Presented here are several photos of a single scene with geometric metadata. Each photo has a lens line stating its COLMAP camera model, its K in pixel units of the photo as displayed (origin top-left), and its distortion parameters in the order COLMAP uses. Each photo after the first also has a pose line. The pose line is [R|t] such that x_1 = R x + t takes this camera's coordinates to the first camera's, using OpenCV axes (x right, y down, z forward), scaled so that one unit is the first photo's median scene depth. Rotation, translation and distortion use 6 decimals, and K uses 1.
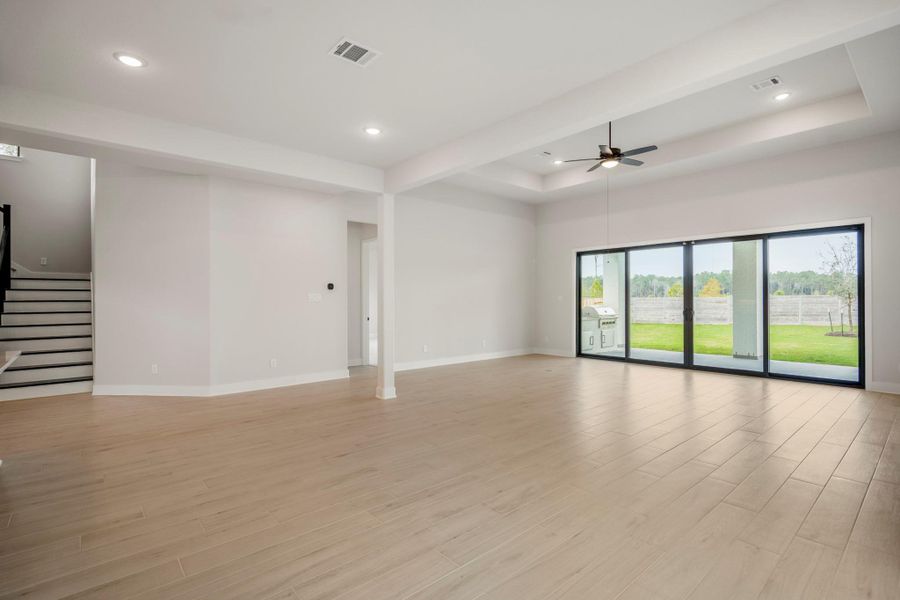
lens RADIAL K [[426.4, 0, 432.5], [0, 426.4, 296.1], [0, 0, 1]] dist [-0.017649, 0.007311]
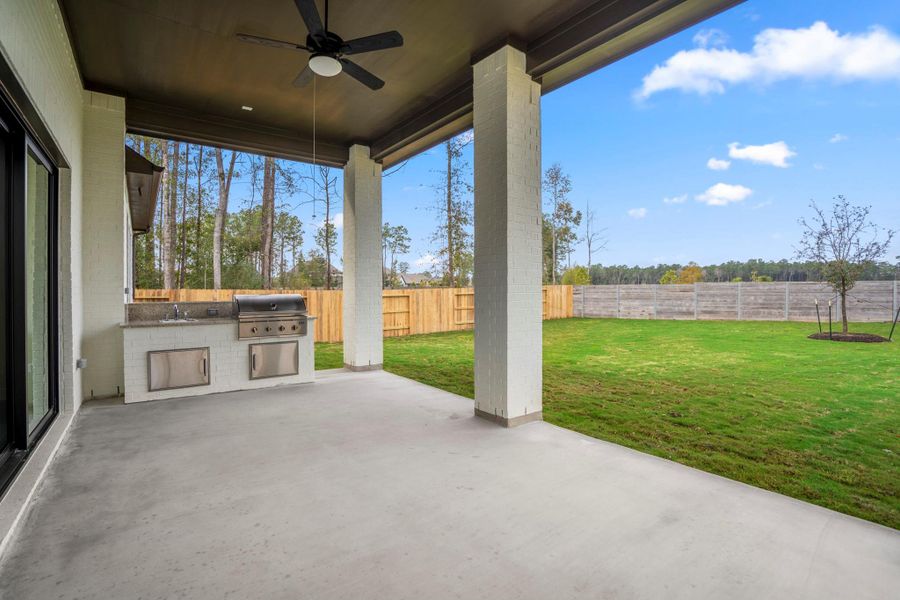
lens RADIAL K [[426.4, 0, 445.3], [0, 426.4, 291.8], [0, 0, 1]] dist [-0.017649, 0.007311]
pose [[0.999661, 0.000718, -0.026025, 0.756432], [-0.000373, 0.999912, 0.013224, 0.017680], [0.026032, -0.013210, 0.999574, 0.619437]]
